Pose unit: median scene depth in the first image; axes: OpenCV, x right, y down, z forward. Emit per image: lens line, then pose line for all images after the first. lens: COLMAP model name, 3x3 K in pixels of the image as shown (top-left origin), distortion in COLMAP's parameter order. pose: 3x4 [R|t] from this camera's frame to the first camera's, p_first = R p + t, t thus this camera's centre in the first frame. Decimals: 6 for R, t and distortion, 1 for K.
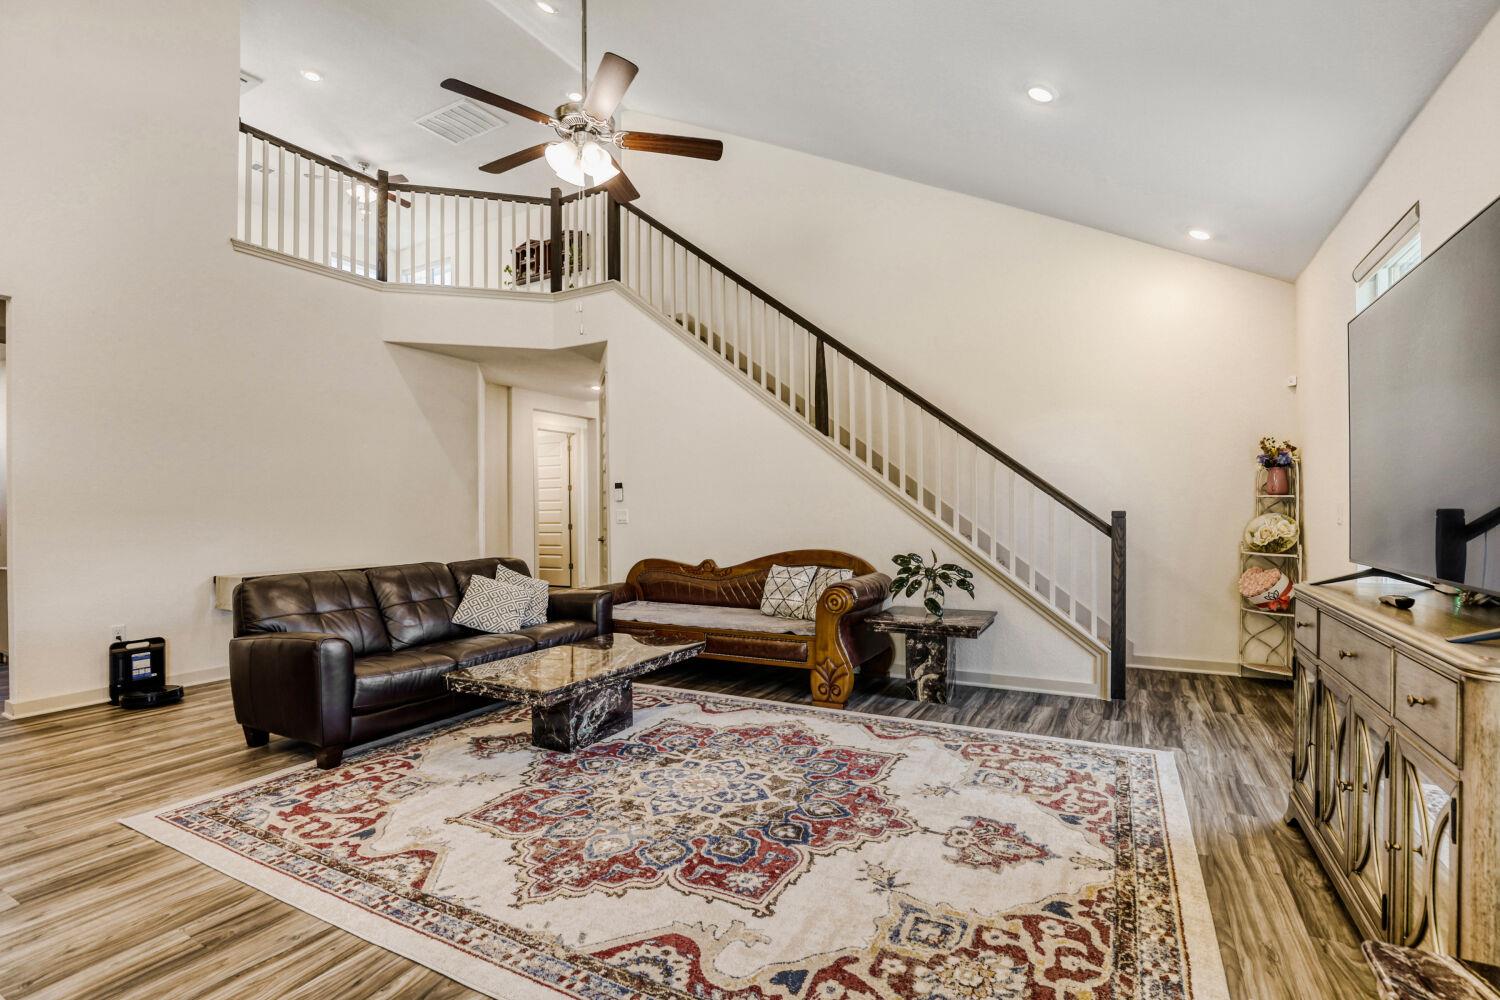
lens RADIAL K [[697.9, 0, 739.4], [0, 697.9, 512.0], [0, 0, 1]] dist [-0.036409, 0.007064]
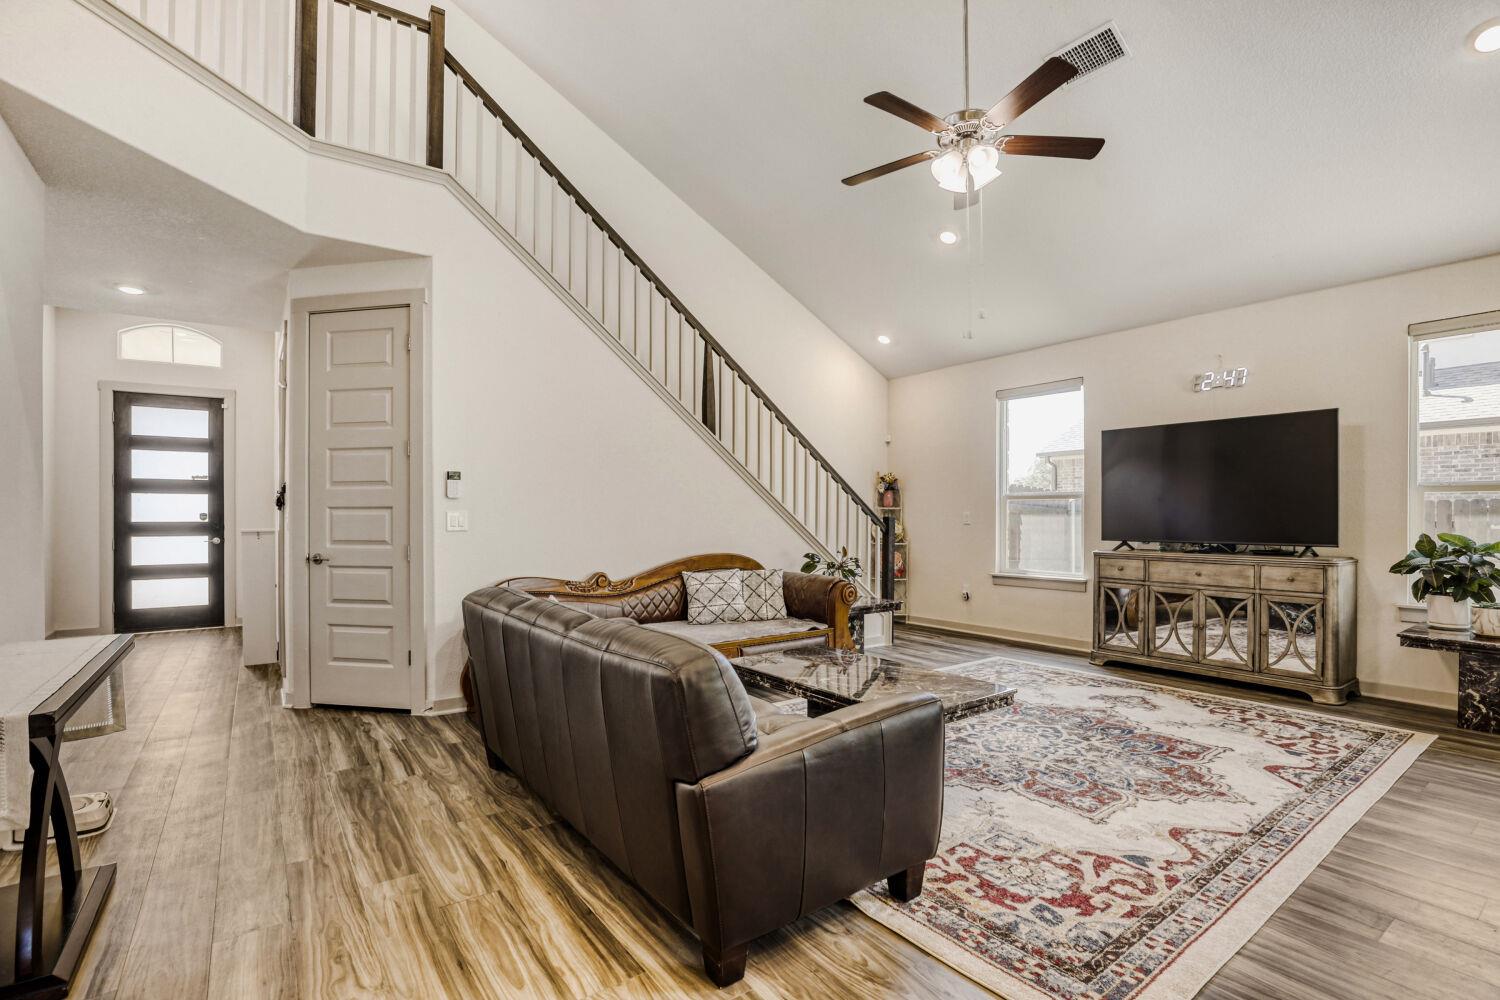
lens RADIAL K [[697.9, 0, 748.0], [0, 697.9, 521.3], [0, 0, 1]] dist [-0.036409, 0.007064]
pose [[0.423552, 0.000141, 0.905872, -1.383250], [-0.004897, 0.999986, 0.002134, 0.008698], [-0.905858, -0.005340, 0.423547, 0.932968]]
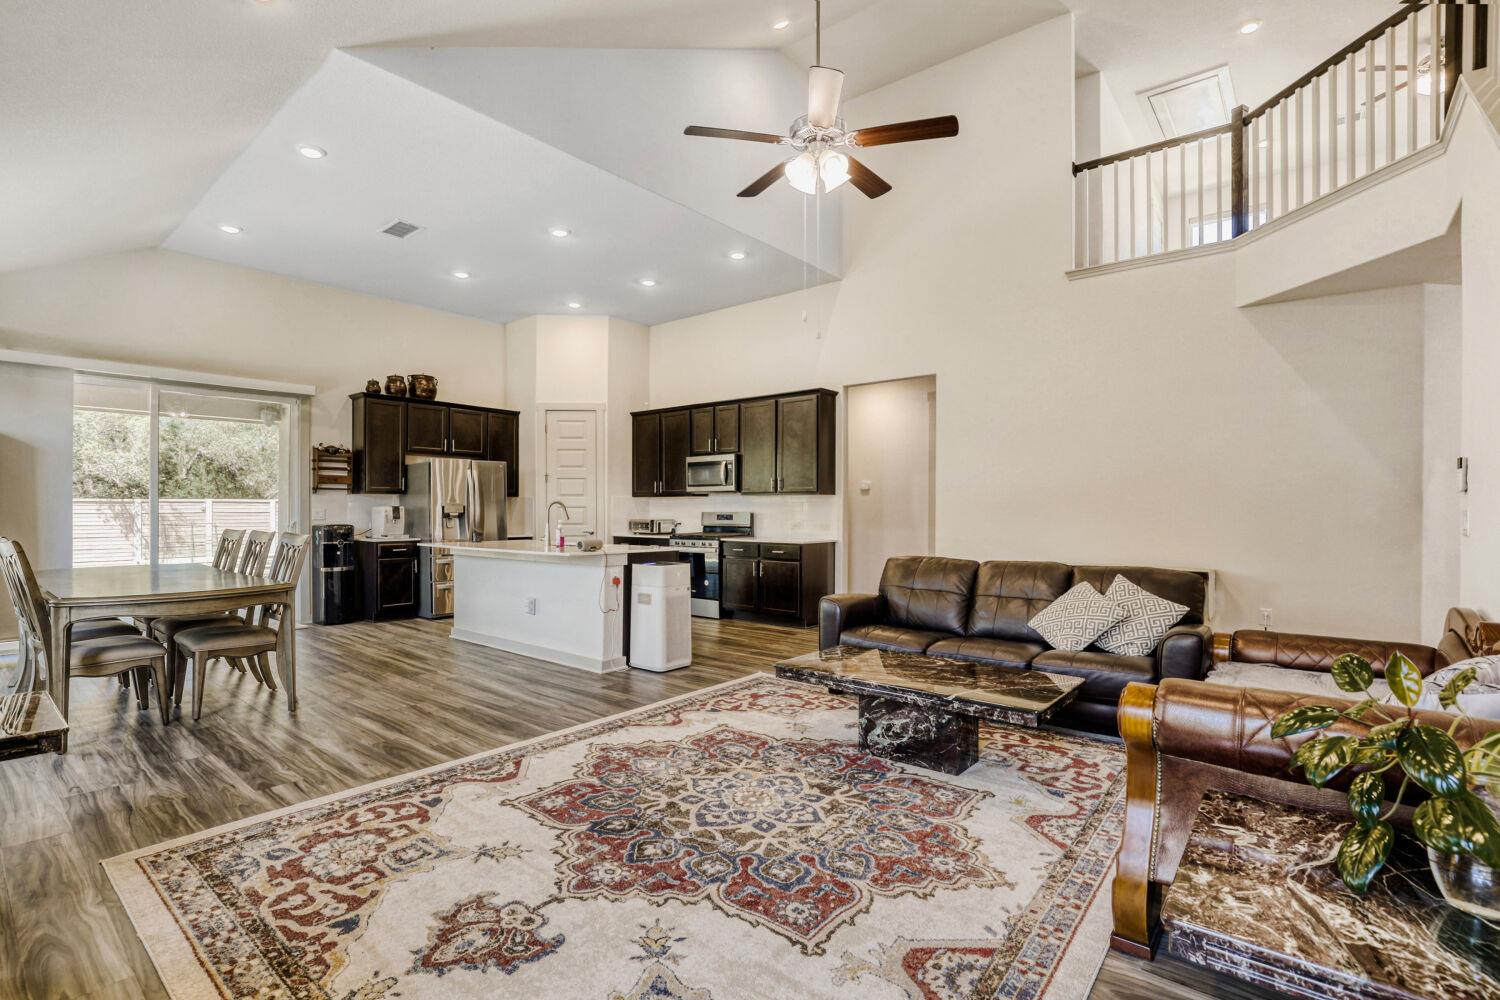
lens RADIAL K [[697.9, 0, 747.6], [0, 697.9, 517.6], [0, 0, 1]] dist [-0.036409, 0.007064]
pose [[-0.184365, 0.019913, -0.982656, 0.883127], [-0.002298, 0.999783, 0.020691, -0.012861], [0.982855, 0.006073, -0.184279, 1.178350]]
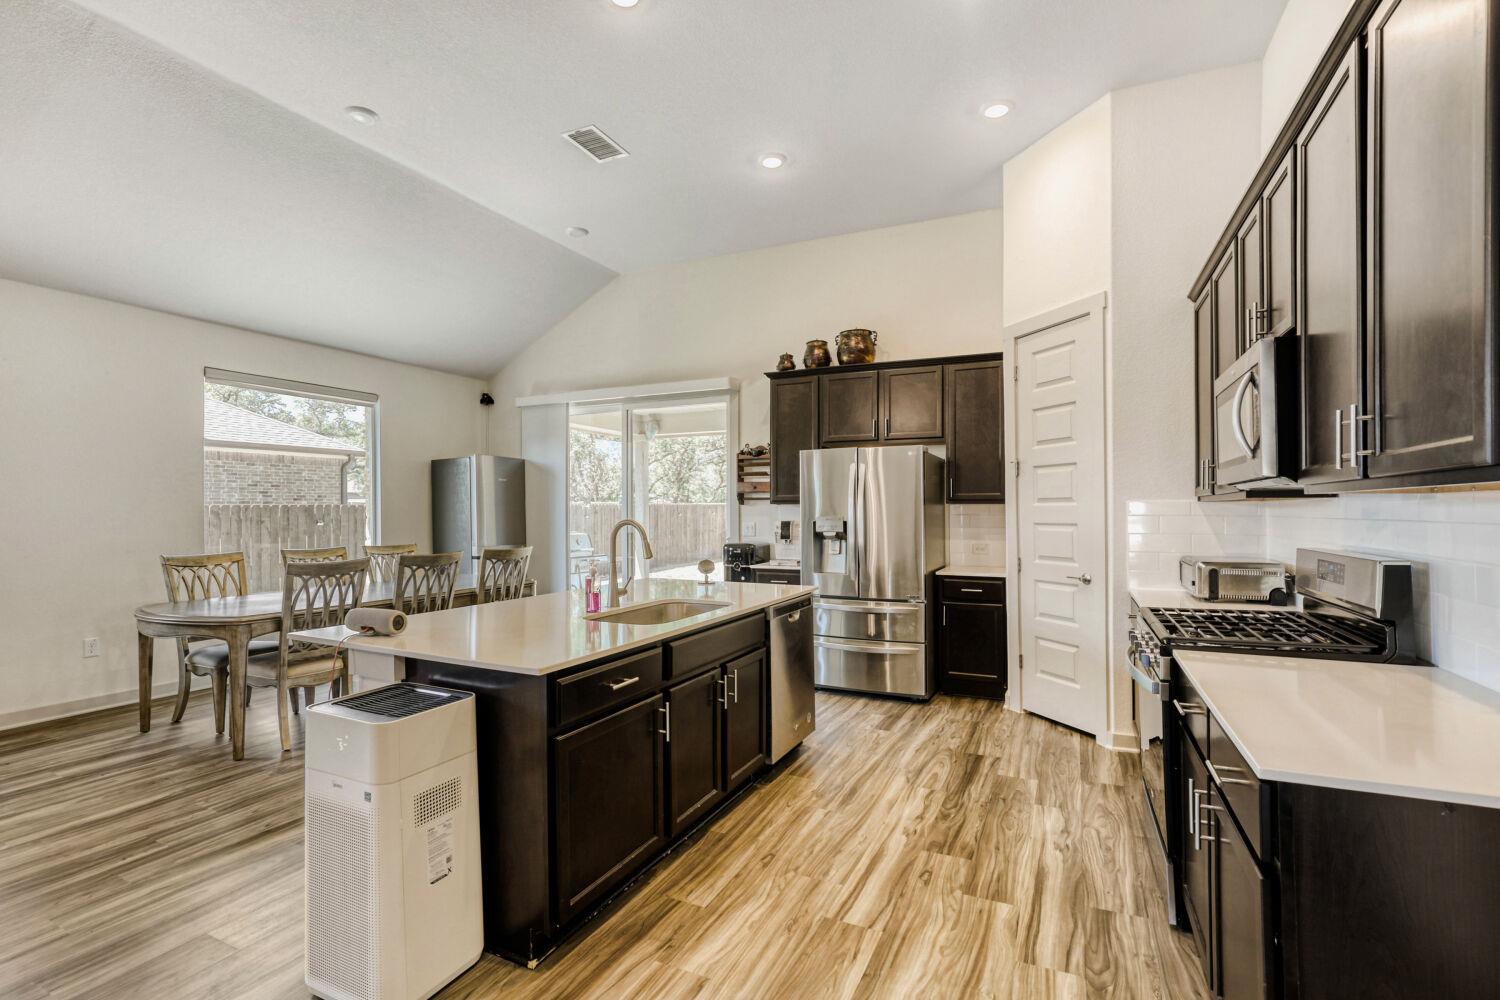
lens RADIAL K [[697.9, 0, 728.1], [0, 697.9, 512.9], [0, 0, 1]] dist [-0.036409, 0.007064]
pose [[-0.998751, 0.013782, -0.048033, -1.143611], [0.013504, 0.999890, 0.006101, -0.035483], [0.048111, 0.005444, -0.998827, 1.285933]]
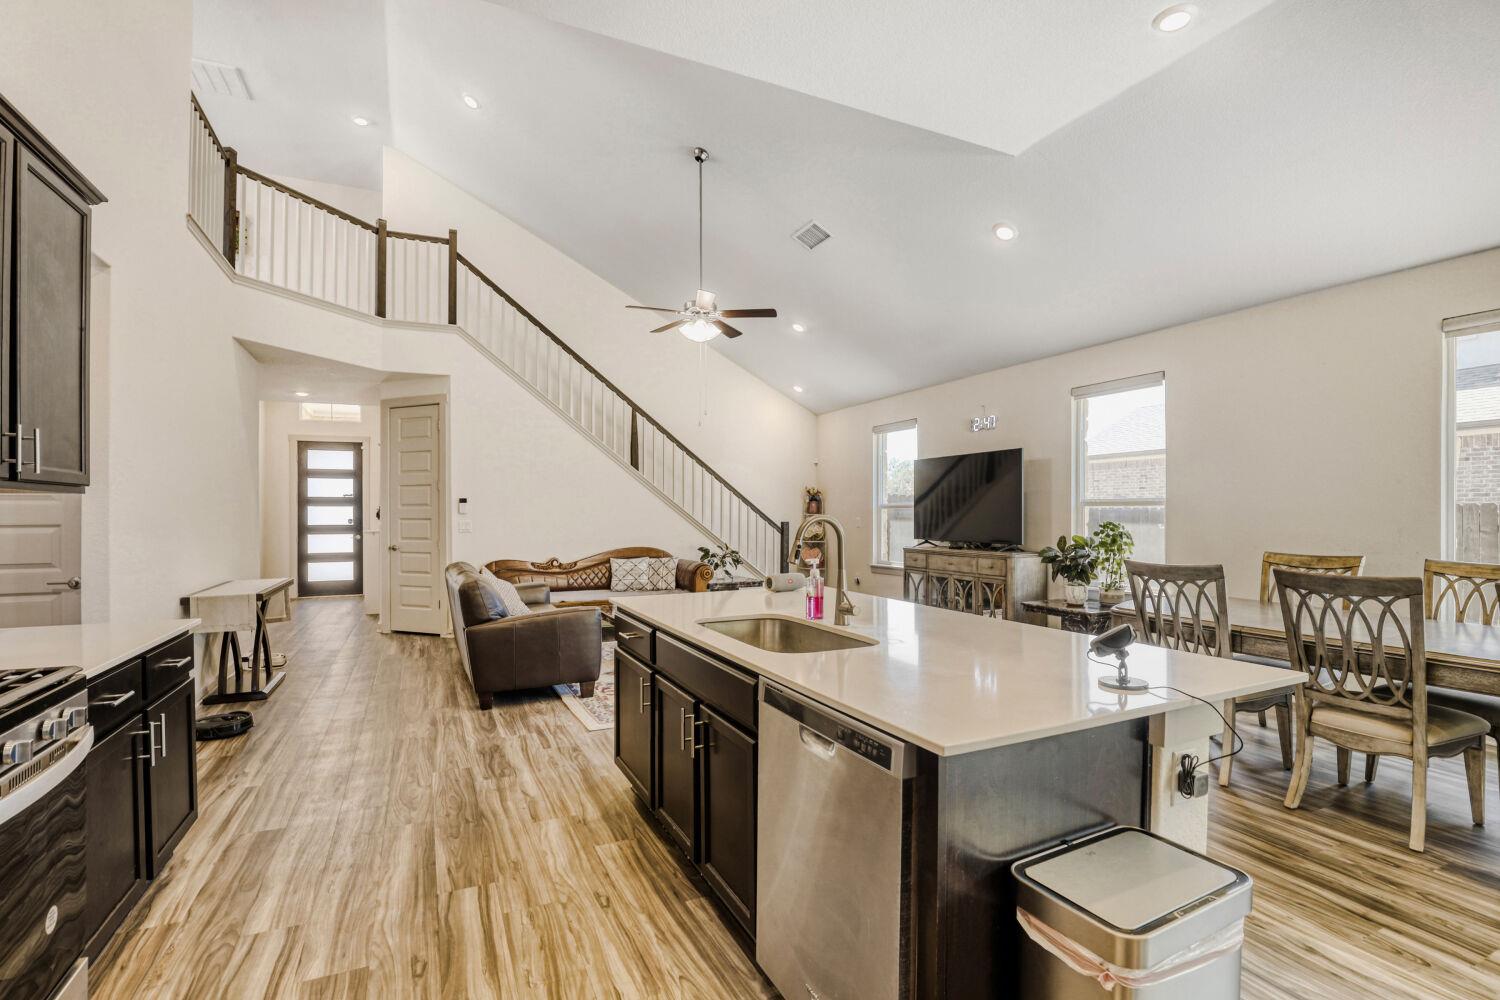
lens RADIAL K [[697.9, 0, 740.1], [0, 697.9, 515.1], [0, 0, 1]] dist [-0.036409, 0.007064]
pose [[0.588804, 0.005133, 0.808260, -1.765963], [-0.003168, 0.999987, -0.004044, -0.018769], [-0.808270, -0.000180, 0.588813, -0.165242]]
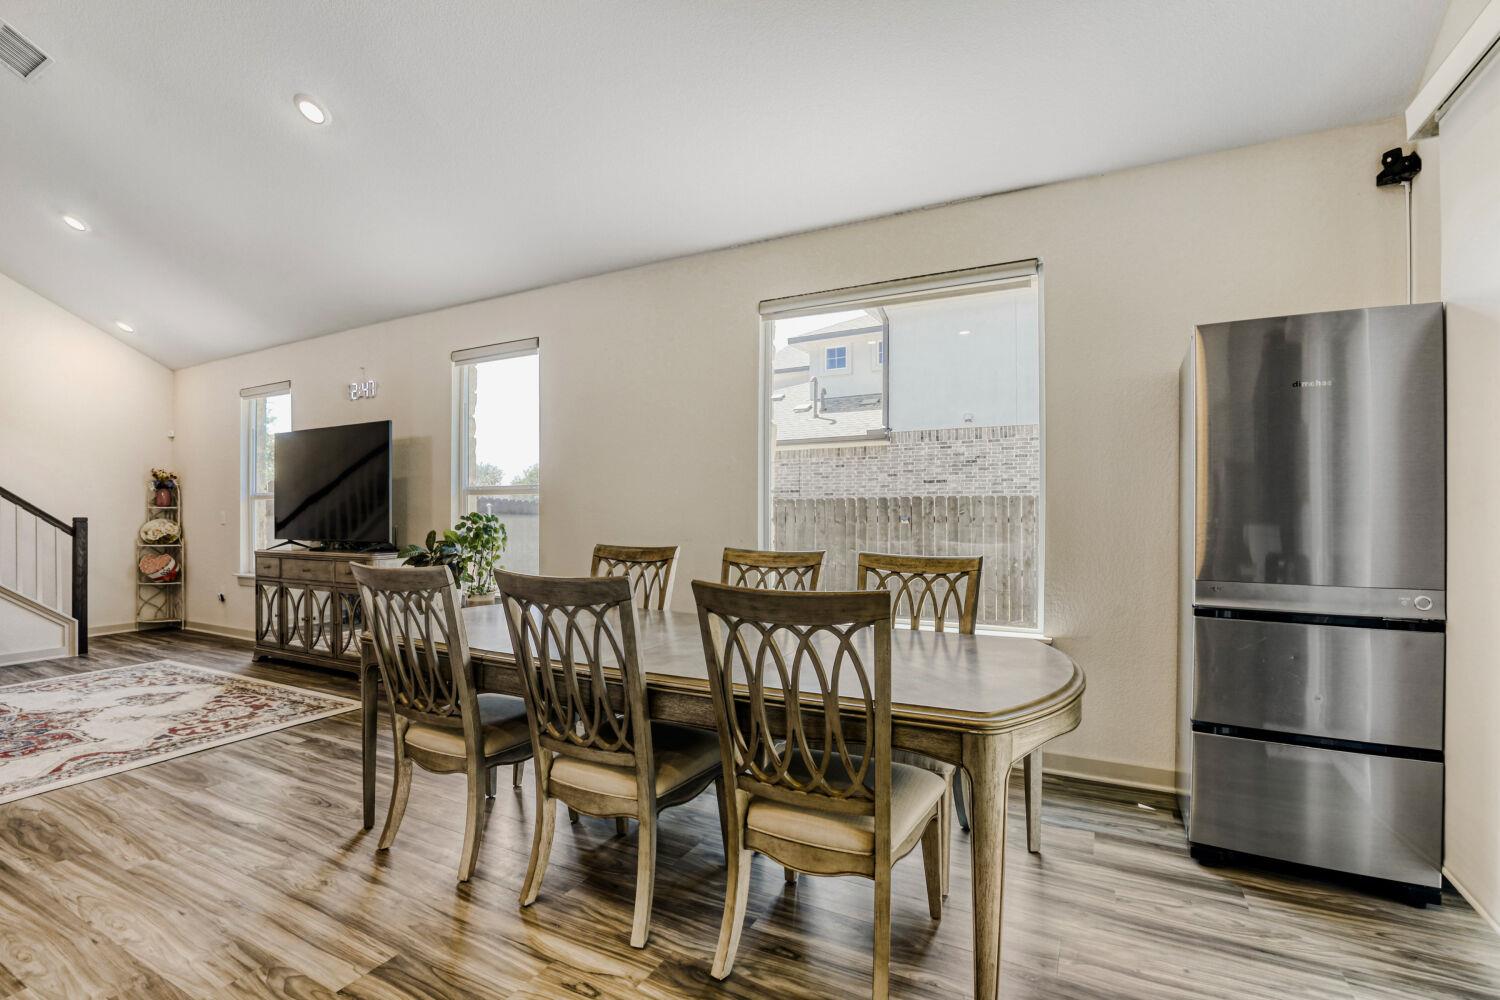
lens RADIAL K [[697.9, 0, 748.2], [0, 697.9, 506.3], [0, 0, 1]] dist [-0.036409, 0.007064]
pose [[-0.014600, 0.016686, 0.999754, -1.206784], [0.000486, 0.999861, -0.016681, 0.000390], [-0.999893, 0.000243, -0.014606, -0.457037]]
